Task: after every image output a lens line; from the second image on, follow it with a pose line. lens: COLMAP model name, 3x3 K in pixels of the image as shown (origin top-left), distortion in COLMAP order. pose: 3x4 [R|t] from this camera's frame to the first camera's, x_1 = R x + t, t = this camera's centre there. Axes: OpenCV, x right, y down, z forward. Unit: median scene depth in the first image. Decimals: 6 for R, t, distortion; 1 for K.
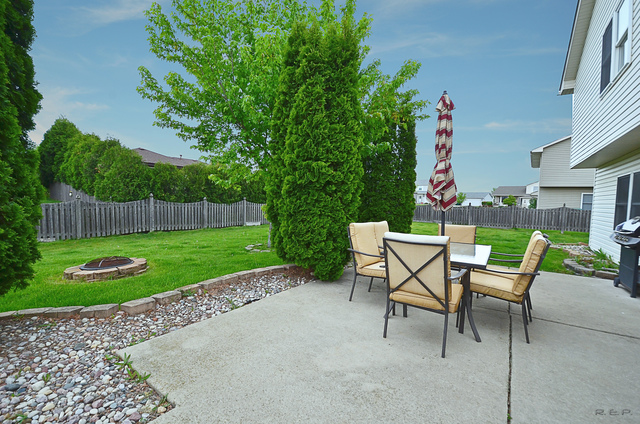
lens RADIAL K [[278.3, 0, 318.0], [0, 278.3, 213.6], [0, 0, 1]] dist [0.019272, -0.021007]
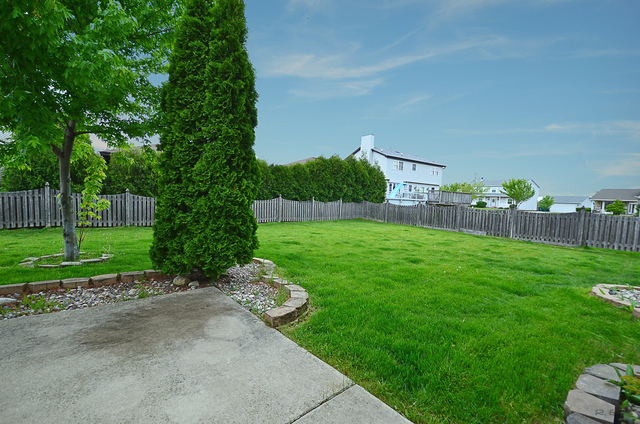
lens RADIAL K [[278.3, 0, 318.0], [0, 278.3, 213.6], [0, 0, 1]] dist [0.019272, -0.021007]
pose [[0.971521, 0.030533, -0.234978, 0.345360], [-0.032008, 0.999485, -0.002463, -0.000784], [0.234782, 0.009914, 0.971997, 0.323537]]
